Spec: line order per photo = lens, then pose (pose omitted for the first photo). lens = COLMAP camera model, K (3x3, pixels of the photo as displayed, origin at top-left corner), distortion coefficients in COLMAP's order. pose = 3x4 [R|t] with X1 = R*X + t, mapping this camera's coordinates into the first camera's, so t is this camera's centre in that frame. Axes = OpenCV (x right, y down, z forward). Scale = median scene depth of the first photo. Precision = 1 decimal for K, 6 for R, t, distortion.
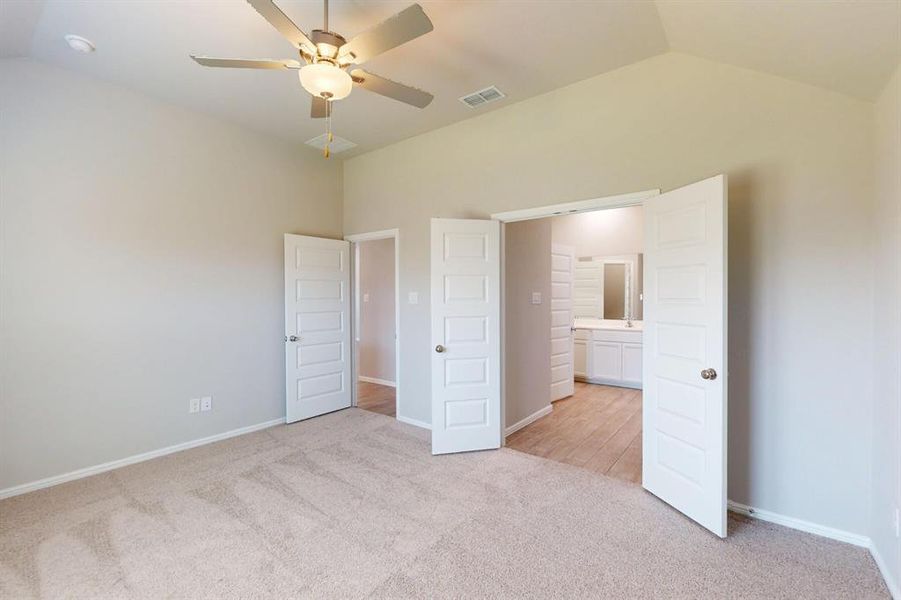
lens RADIAL K [[390.2, 0, 450.5], [0, 390.2, 300.0], [0, 0, 1]] dist [-0.000154, -0.000797]
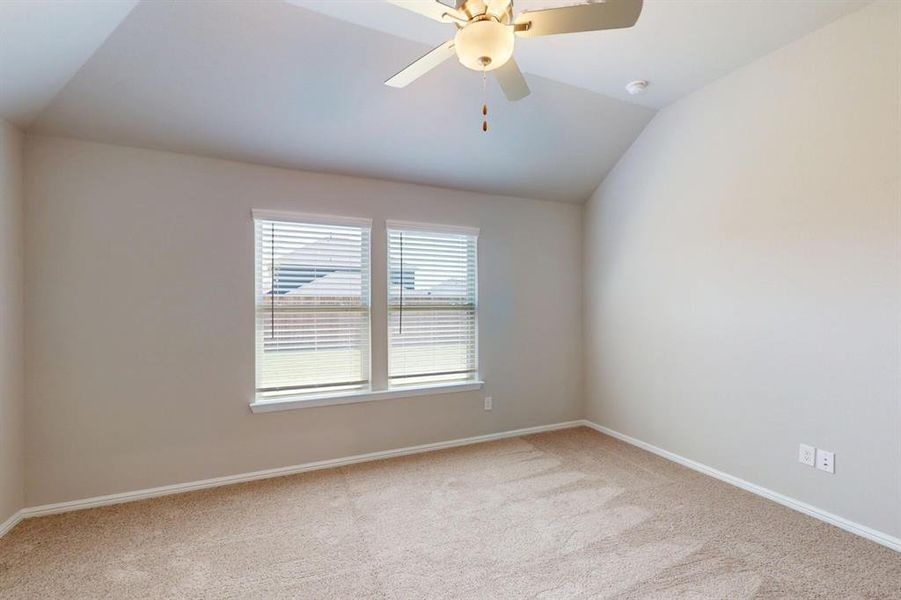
lens RADIAL K [[390.2, 0, 450.5], [0, 390.2, 300.0], [0, 0, 1]] dist [-0.000154, -0.000797]
pose [[-0.471712, -0.001506, -0.881751, 0.367103], [-0.007636, 0.999968, 0.002377, -0.002726], [0.881720, 0.007854, -0.471709, 1.082629]]
